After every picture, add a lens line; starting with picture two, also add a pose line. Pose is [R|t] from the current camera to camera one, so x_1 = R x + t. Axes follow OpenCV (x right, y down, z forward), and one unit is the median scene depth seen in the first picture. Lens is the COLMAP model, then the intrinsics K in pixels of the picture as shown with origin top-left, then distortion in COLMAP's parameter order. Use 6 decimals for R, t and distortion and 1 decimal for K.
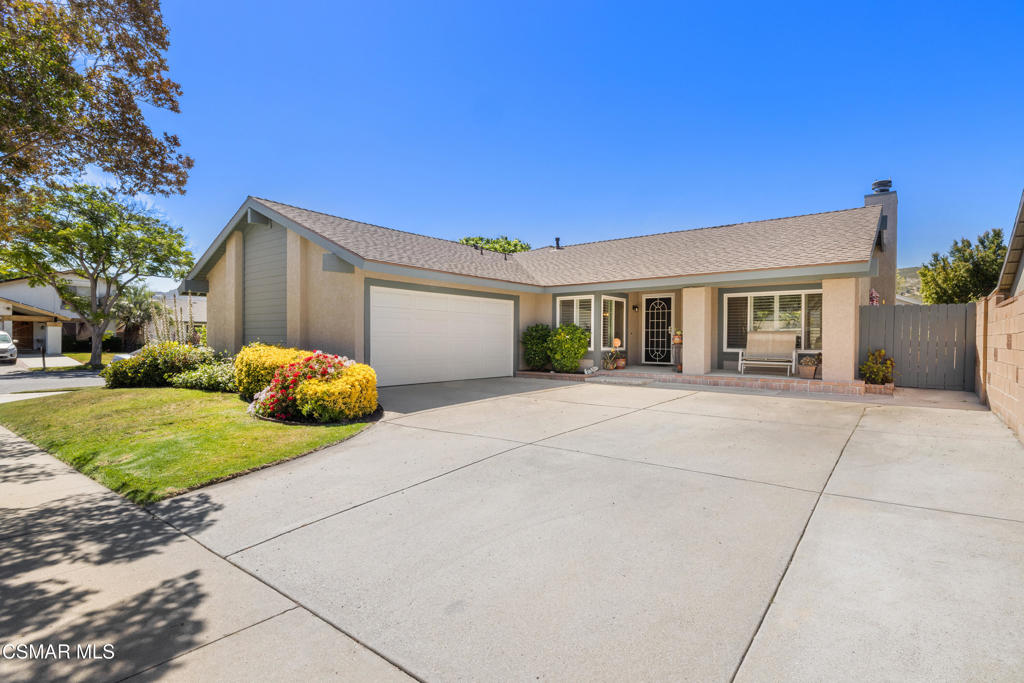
lens RADIAL K [[501.6, 0, 512.0], [0, 501.6, 341.5], [0, 0, 1]] dist [-0.001815, -0.000156]
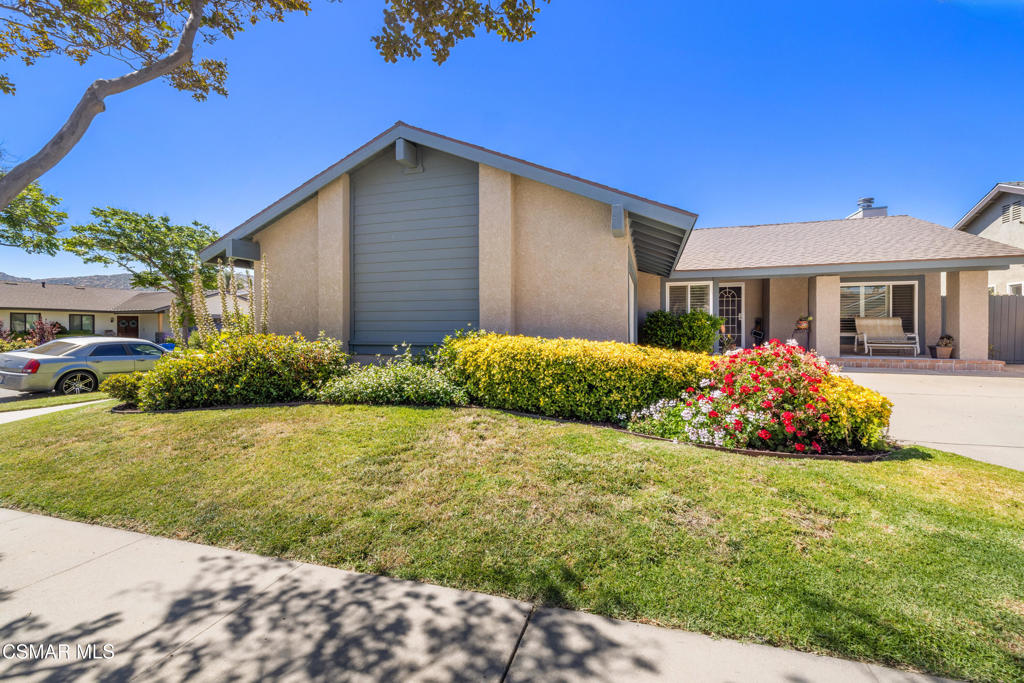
lens RADIAL K [[430.7, 0, 513.9], [0, 430.7, 331.9], [0, 0, 1]] dist [0.000586, -0.000014]
pose [[0.935342, -0.009463, 0.353618, -0.511546], [0.008289, 0.999954, 0.004834, 0.001313], [-0.353647, -0.001590, 0.935378, 0.334896]]
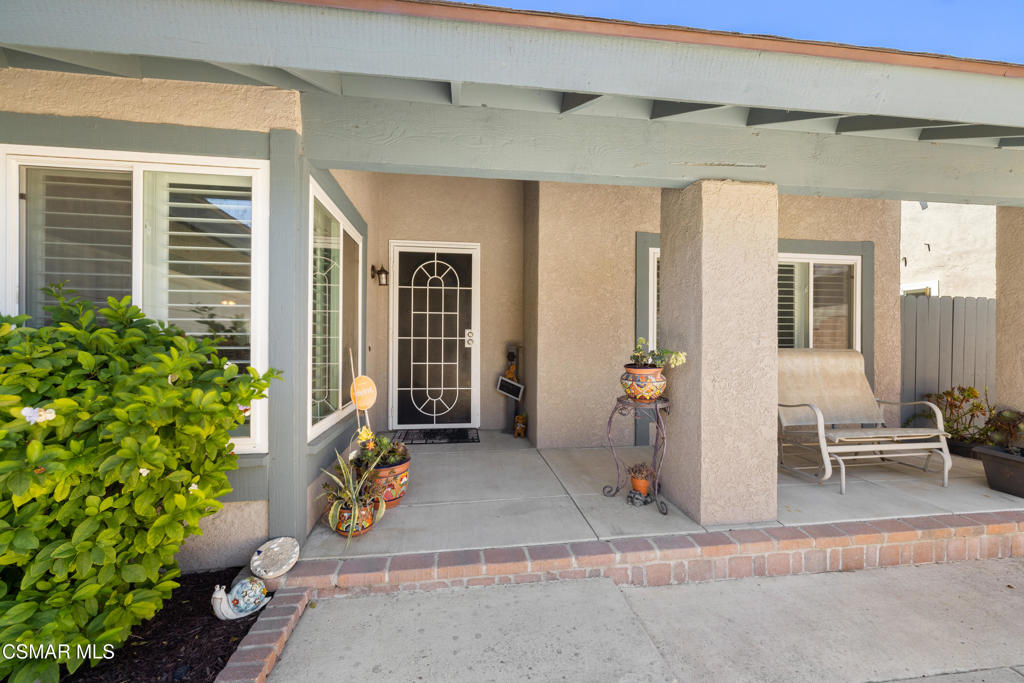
lens RADIAL K [[430.7, 0, 513.9], [0, 430.7, 331.9], [0, 0, 1]] dist [0.000586, -0.000014]
pose [[0.687326, 0.009702, 0.726284, 0.108561], [0.002043, 0.999881, -0.015290, -0.024958], [-0.726346, 0.011992, 0.687225, 0.818090]]
